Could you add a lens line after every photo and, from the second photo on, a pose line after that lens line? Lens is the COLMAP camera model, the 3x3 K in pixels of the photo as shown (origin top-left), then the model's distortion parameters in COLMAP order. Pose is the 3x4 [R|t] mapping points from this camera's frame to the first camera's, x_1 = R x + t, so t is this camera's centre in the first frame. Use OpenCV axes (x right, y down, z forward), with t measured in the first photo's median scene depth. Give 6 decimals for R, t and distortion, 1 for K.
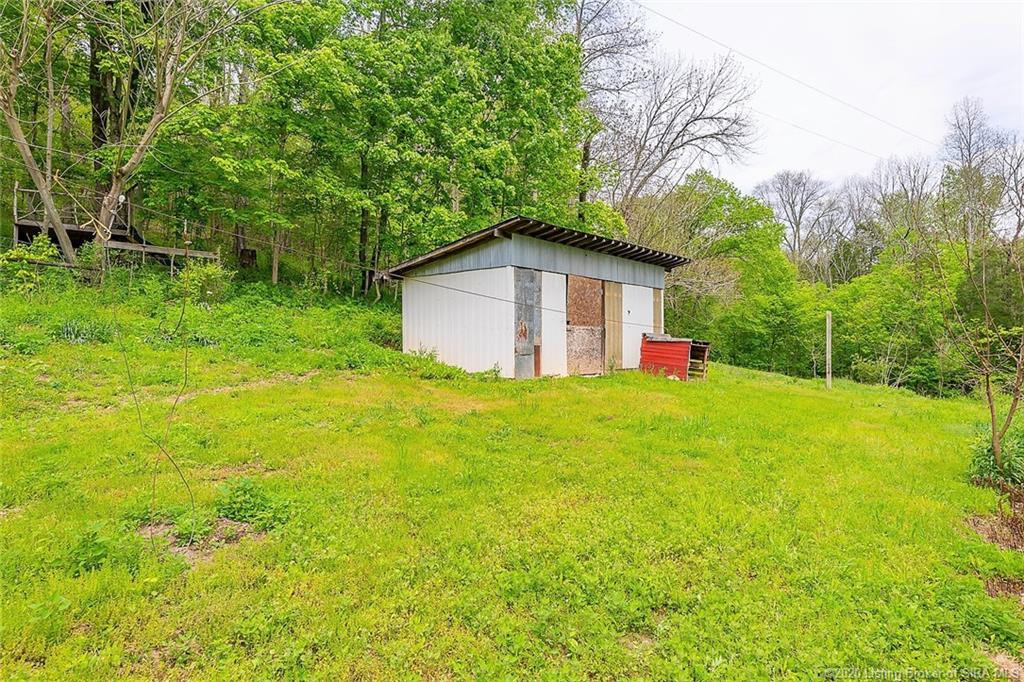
lens RADIAL K [[566.7, 0, 510.0], [0, 566.7, 342.7], [0, 0, 1]] dist [0.001281, 0.000230]
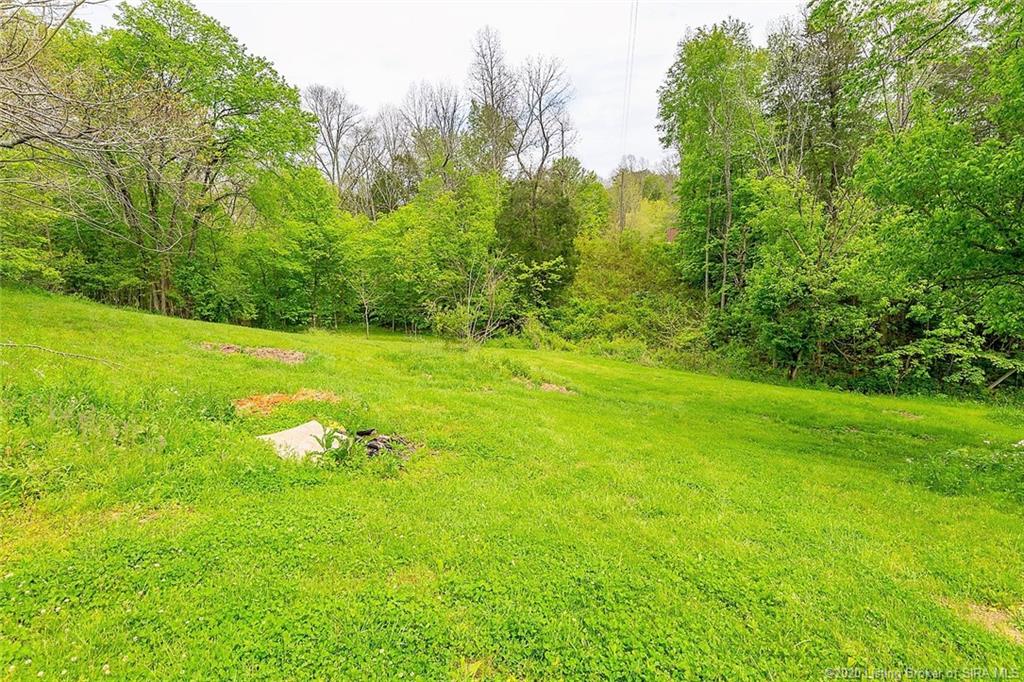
lens RADIAL K [[566.7, 0, 512.1], [0, 566.7, 347.0], [0, 0, 1]] dist [0.001281, 0.000230]
pose [[0.727111, -0.101517, 0.678972, 0.170900], [0.025684, 0.992337, 0.120865, -0.001207], [-0.686039, -0.070443, 0.724147, 0.333233]]
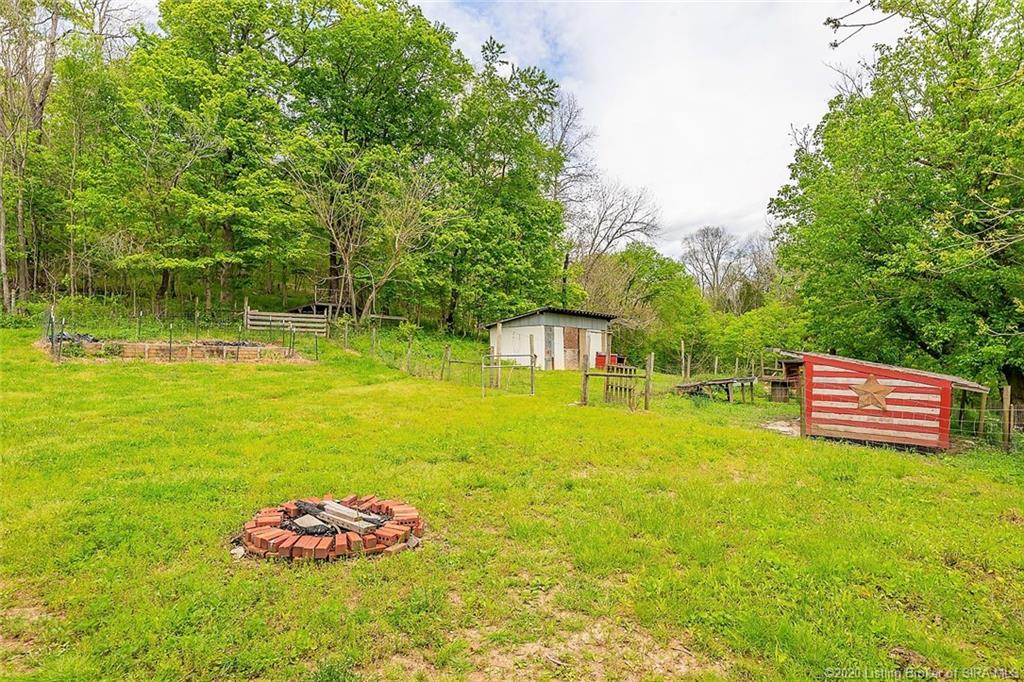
lens RADIAL K [[495.4, 0, 512.4], [0, 495.4, 344.5], [0, 0, 1]] dist [0.002041, 0.000060]
pose [[0.998467, -0.007503, 0.054842, -0.057485], [0.009317, 0.999415, -0.032895, 0.004391], [-0.054563, 0.033356, 0.997953, -0.264137]]
